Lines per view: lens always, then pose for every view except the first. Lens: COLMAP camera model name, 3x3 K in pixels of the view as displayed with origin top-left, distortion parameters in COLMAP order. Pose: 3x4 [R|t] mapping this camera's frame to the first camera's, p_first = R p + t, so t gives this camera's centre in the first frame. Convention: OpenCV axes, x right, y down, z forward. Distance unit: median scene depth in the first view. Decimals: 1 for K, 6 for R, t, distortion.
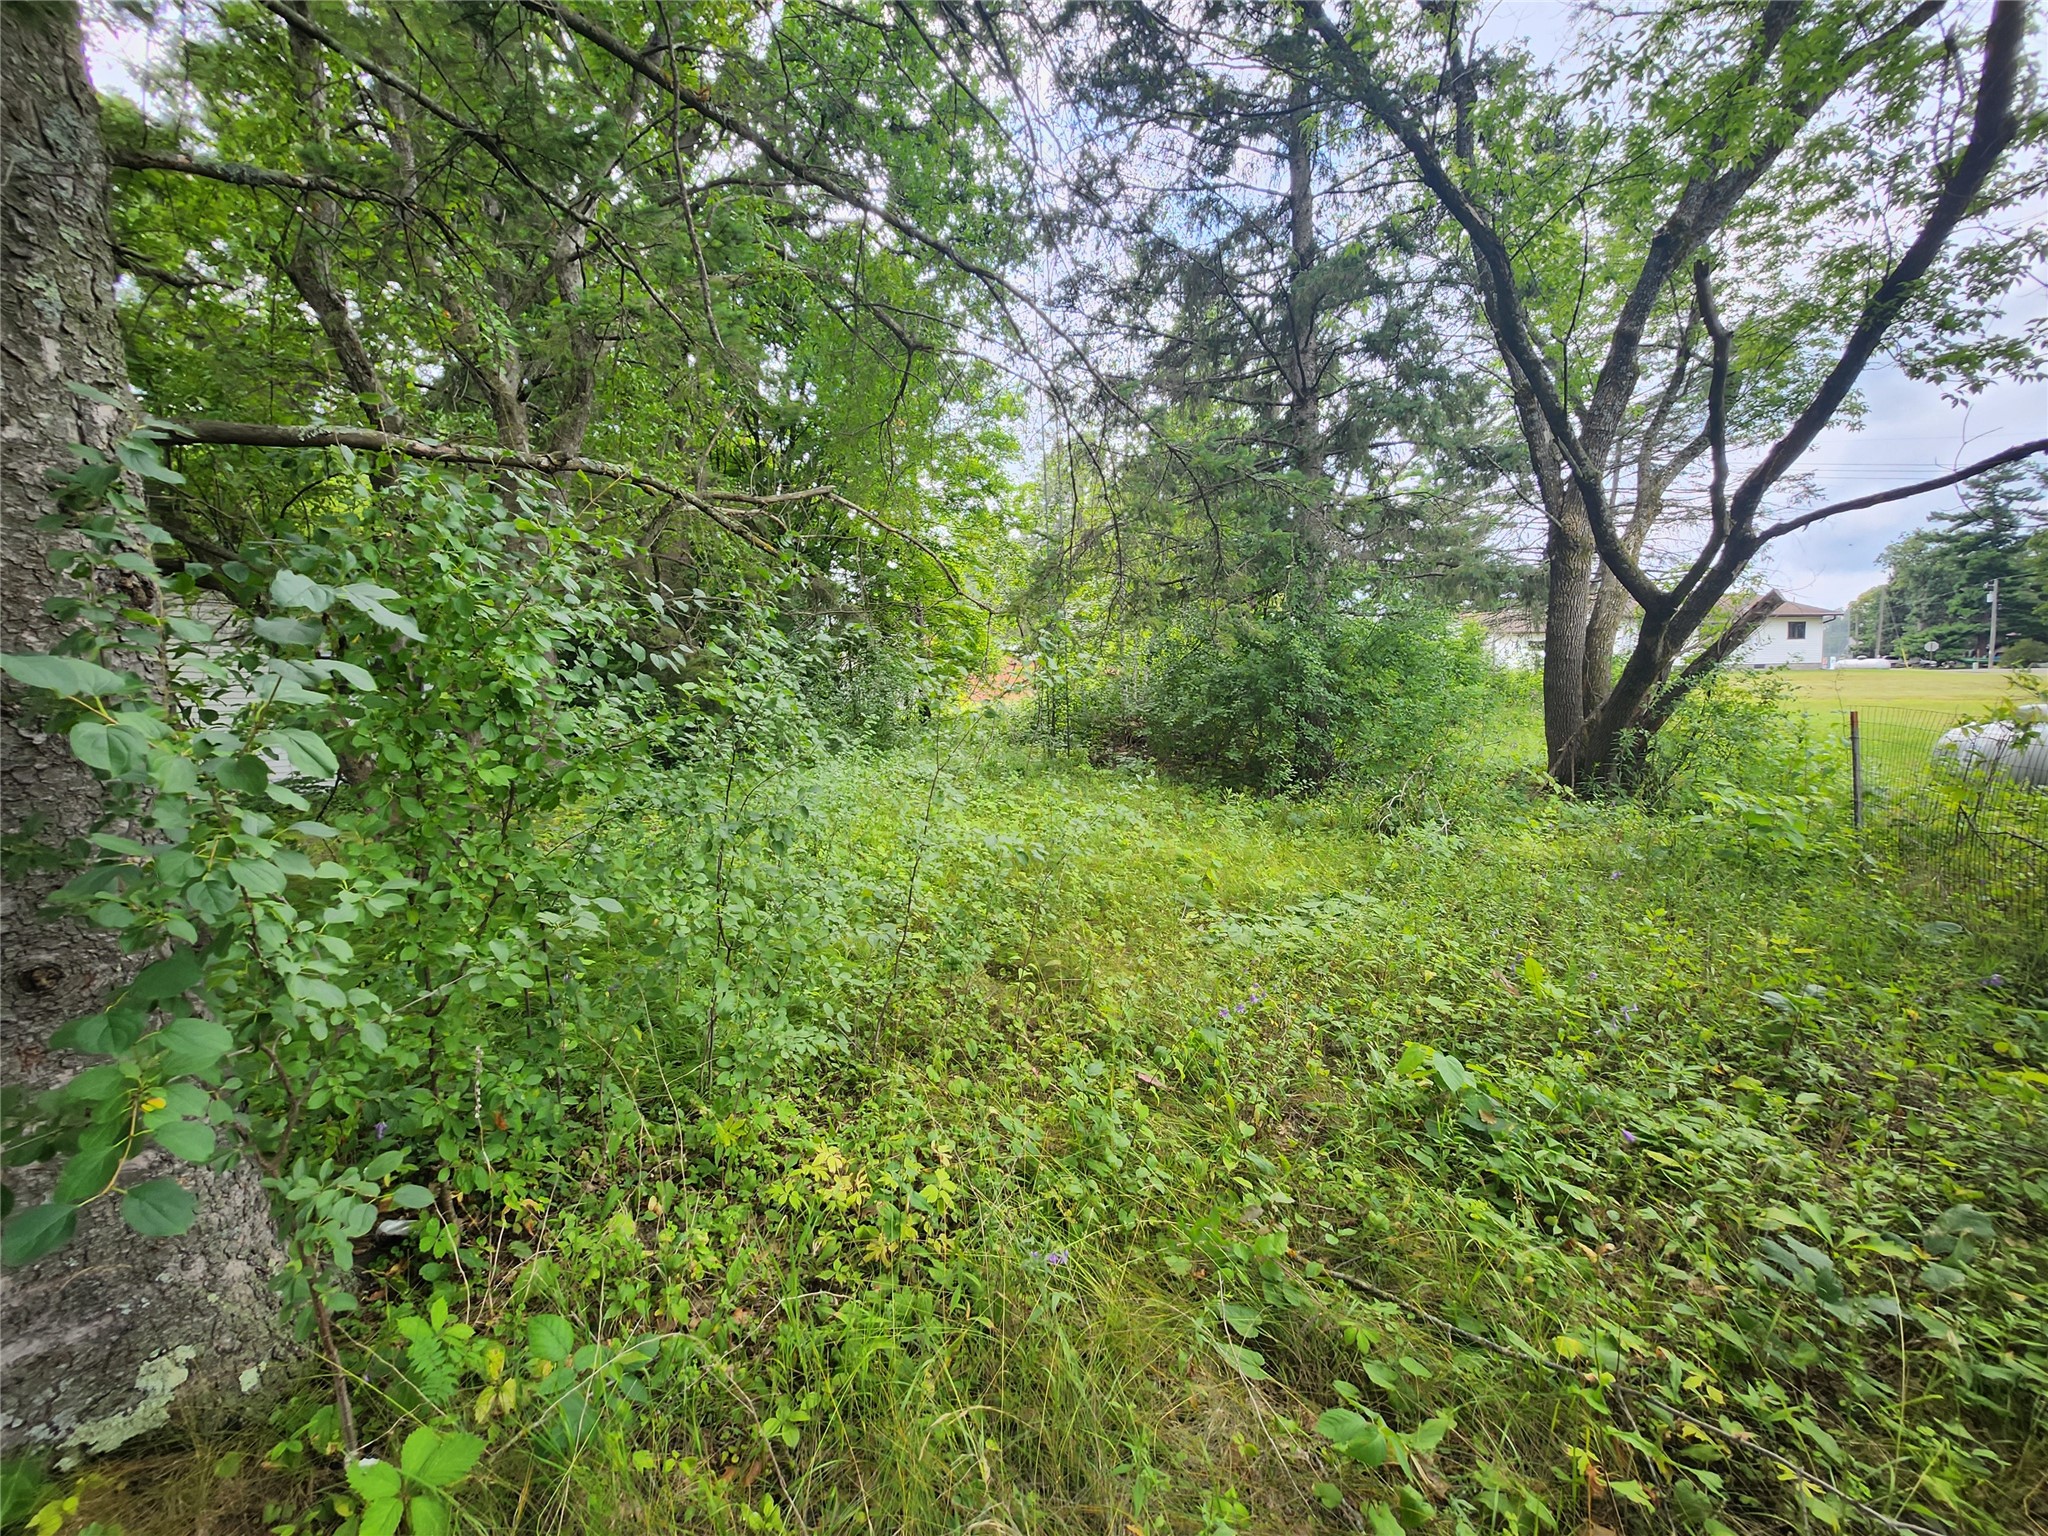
lens RADIAL K [[831.5, 0, 1031.7], [0, 831.5, 783.4], [0, 0, 1]] dist [-0.003106, -0.000404]
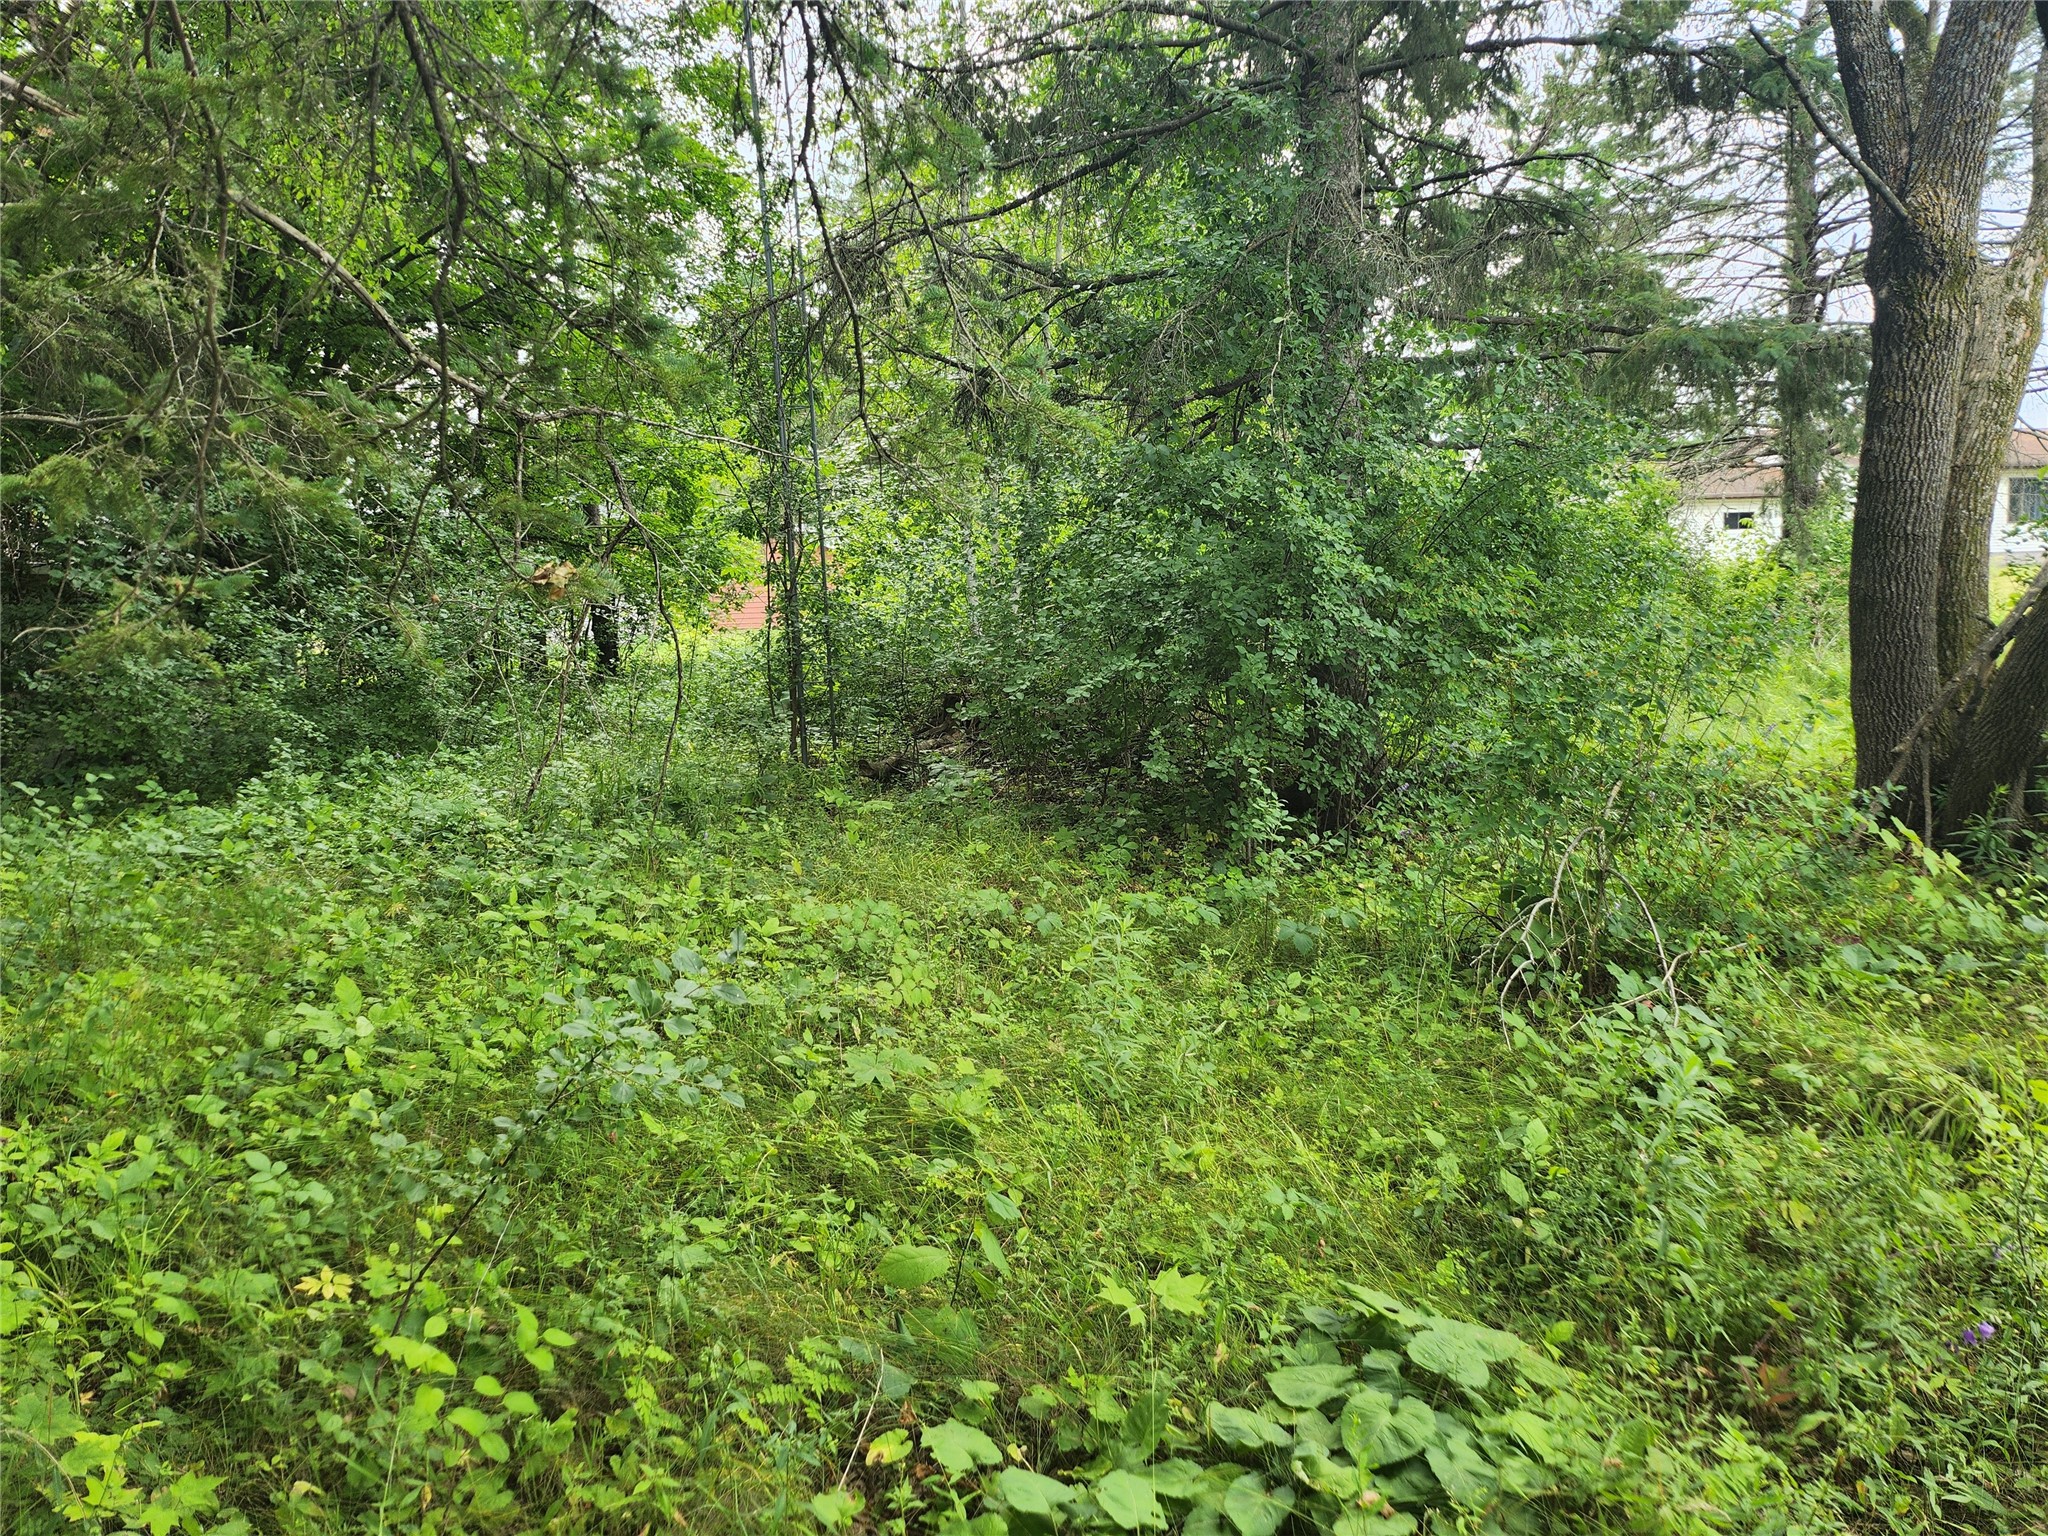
lens RADIAL K [[1421.2, 0, 1025.0], [0, 1421.2, 780.9], [0, 0, 1]] dist [0.004221, -0.000331]
pose [[0.996068, -0.022461, 0.085694, 0.108572], [0.021584, 0.999705, 0.011153, -0.035727], [-0.085919, -0.009259, 0.996259, 0.269055]]
